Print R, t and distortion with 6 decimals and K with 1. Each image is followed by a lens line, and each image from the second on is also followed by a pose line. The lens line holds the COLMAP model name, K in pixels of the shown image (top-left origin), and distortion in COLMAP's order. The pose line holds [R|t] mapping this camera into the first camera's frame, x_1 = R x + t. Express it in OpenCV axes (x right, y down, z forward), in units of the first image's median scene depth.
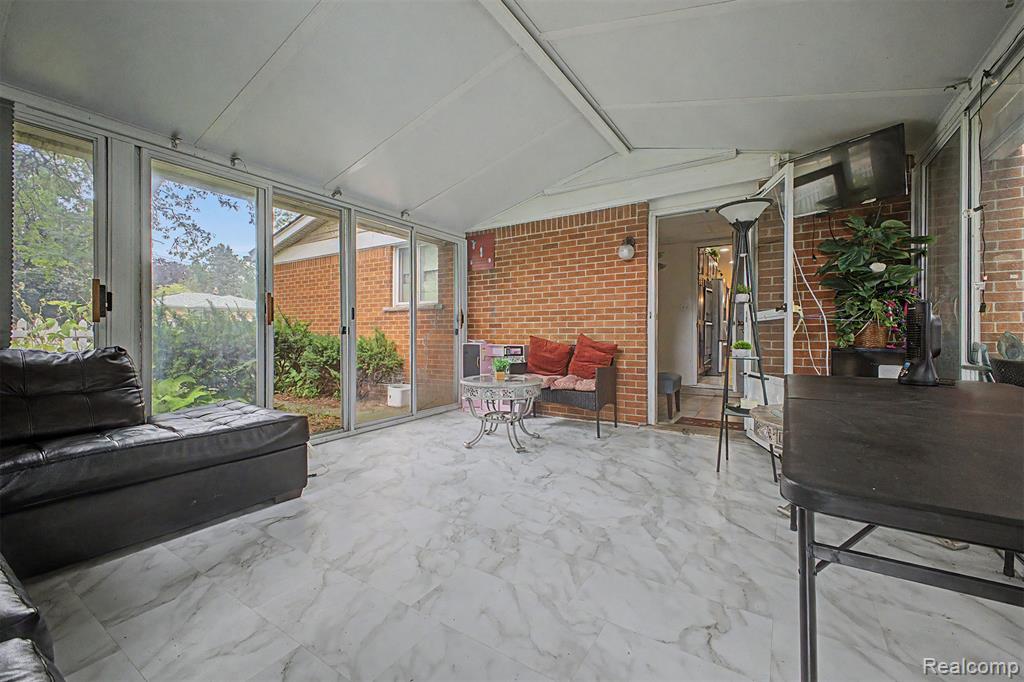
lens RADIAL K [[407.7, 0, 516.1], [0, 407.7, 335.3], [0, 0, 1]] dist [0.021448, -0.007409]
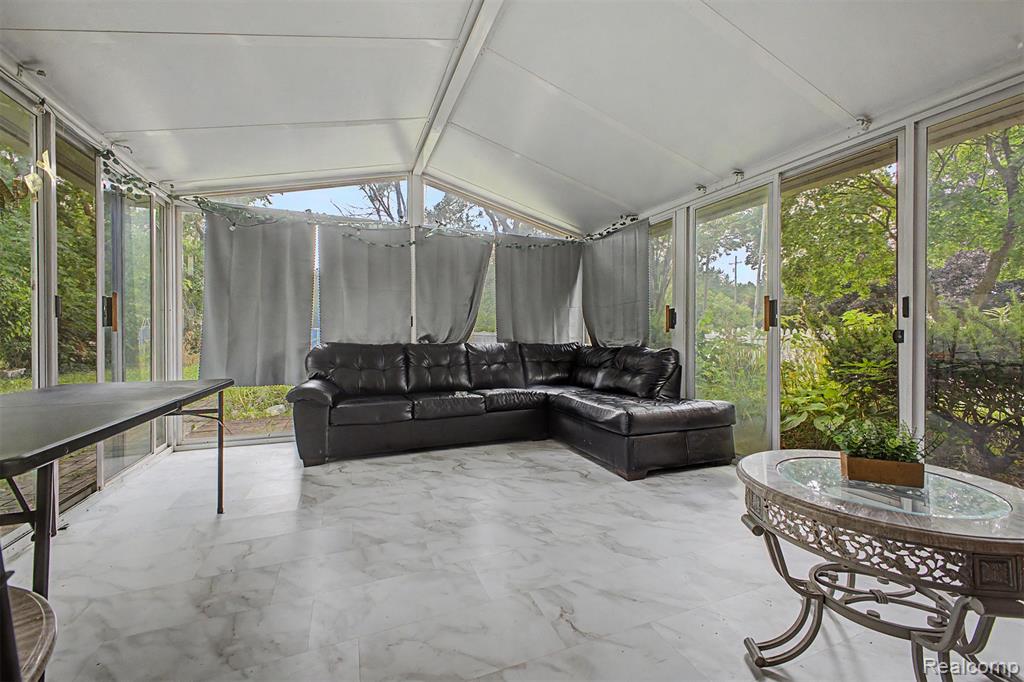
lens RADIAL K [[407.7, 0, 515.2], [0, 407.7, 337.2], [0, 0, 1]] dist [0.021448, -0.007409]
pose [[-0.562078, 0.004959, -0.827069, 0.770645], [-0.001365, 0.999975, 0.006924, -0.028442], [0.827083, 0.005021, -0.562058, 1.745434]]
